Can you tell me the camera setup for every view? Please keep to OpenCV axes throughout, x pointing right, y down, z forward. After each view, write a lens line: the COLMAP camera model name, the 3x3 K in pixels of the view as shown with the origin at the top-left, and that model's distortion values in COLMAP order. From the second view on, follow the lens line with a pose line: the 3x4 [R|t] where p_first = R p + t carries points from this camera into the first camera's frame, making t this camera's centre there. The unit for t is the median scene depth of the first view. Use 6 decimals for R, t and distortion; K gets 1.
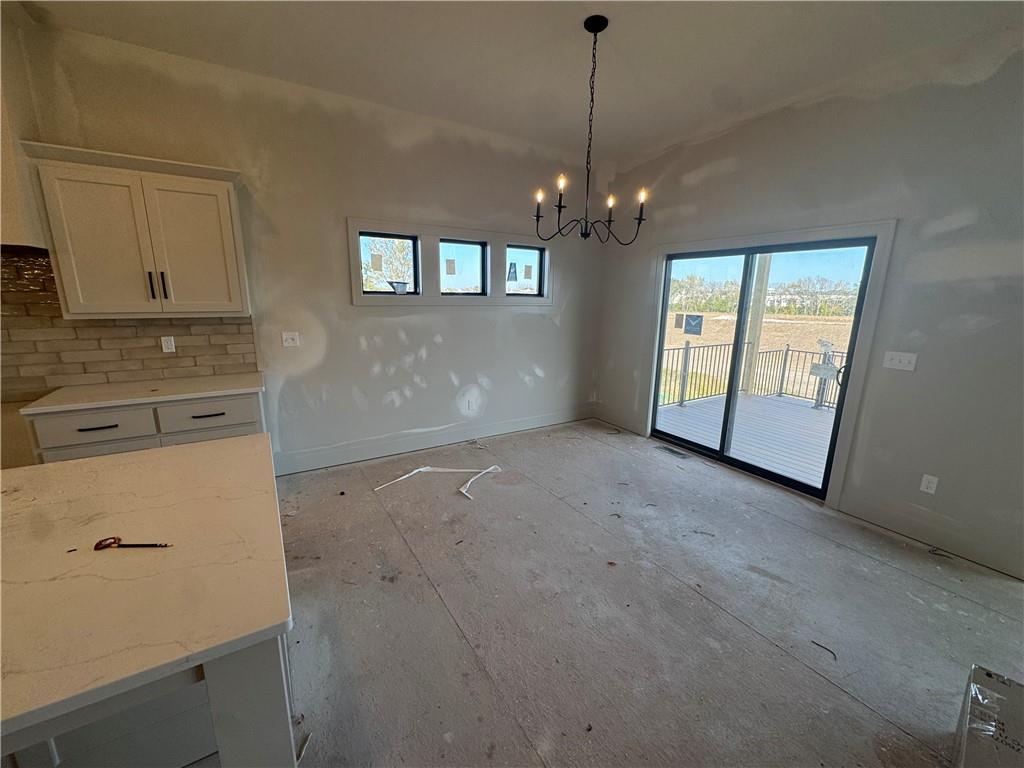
lens RADIAL K [[408.7, 0, 511.9], [0, 408.7, 385.7], [0, 0, 1]] dist [-0.004206, 0.000528]
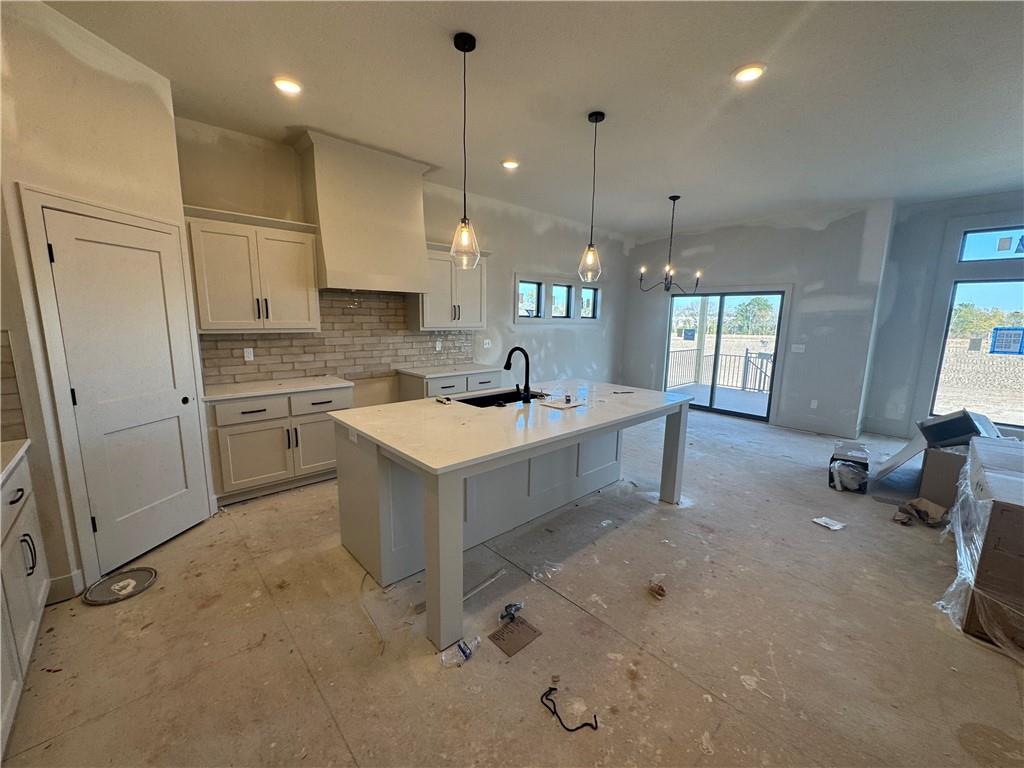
lens RADIAL K [[408.7, 0, 510.4], [0, 408.7, 385.4], [0, 0, 1]] dist [-0.004206, 0.000528]
pose [[0.982005, -0.030579, 0.186362, -0.662808], [0.040029, 0.998085, -0.047158, 0.122474], [-0.184563, 0.053769, 0.981349, -0.574075]]
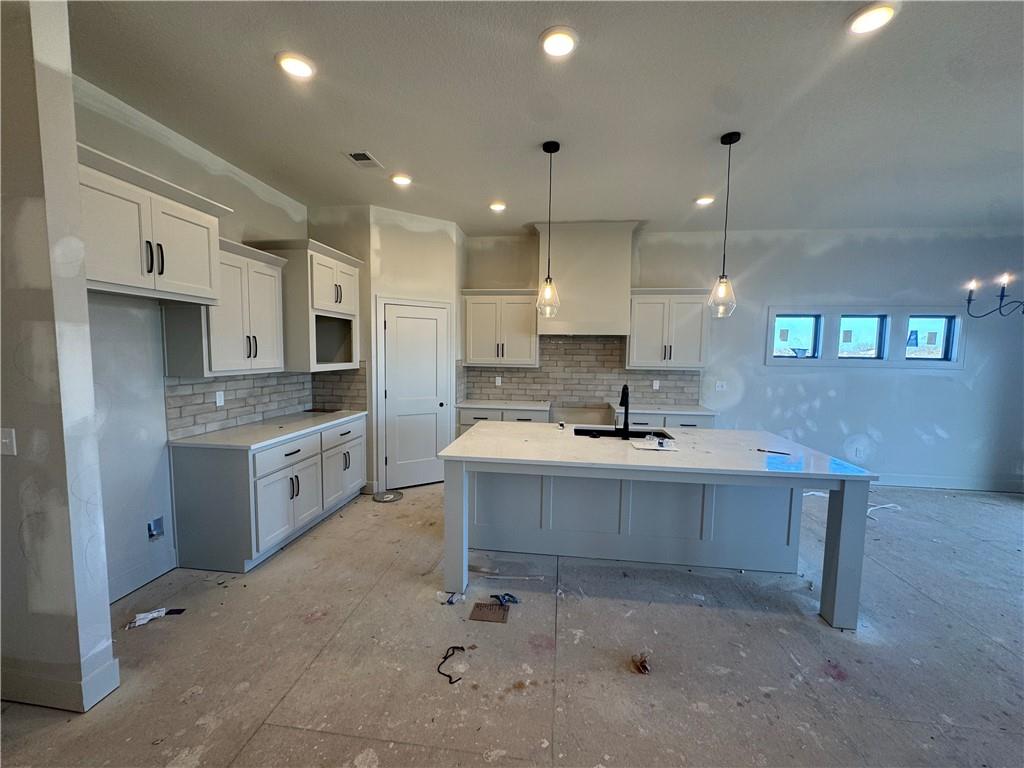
lens RADIAL K [[408.7, 0, 510.5], [0, 408.7, 384.2], [0, 0, 1]] dist [-0.004206, 0.000528]
pose [[0.774270, 0.046688, -0.631131, -0.161723], [-0.141921, 0.984685, -0.101265, 0.126325], [0.616737, 0.167977, 0.769038, -0.575389]]
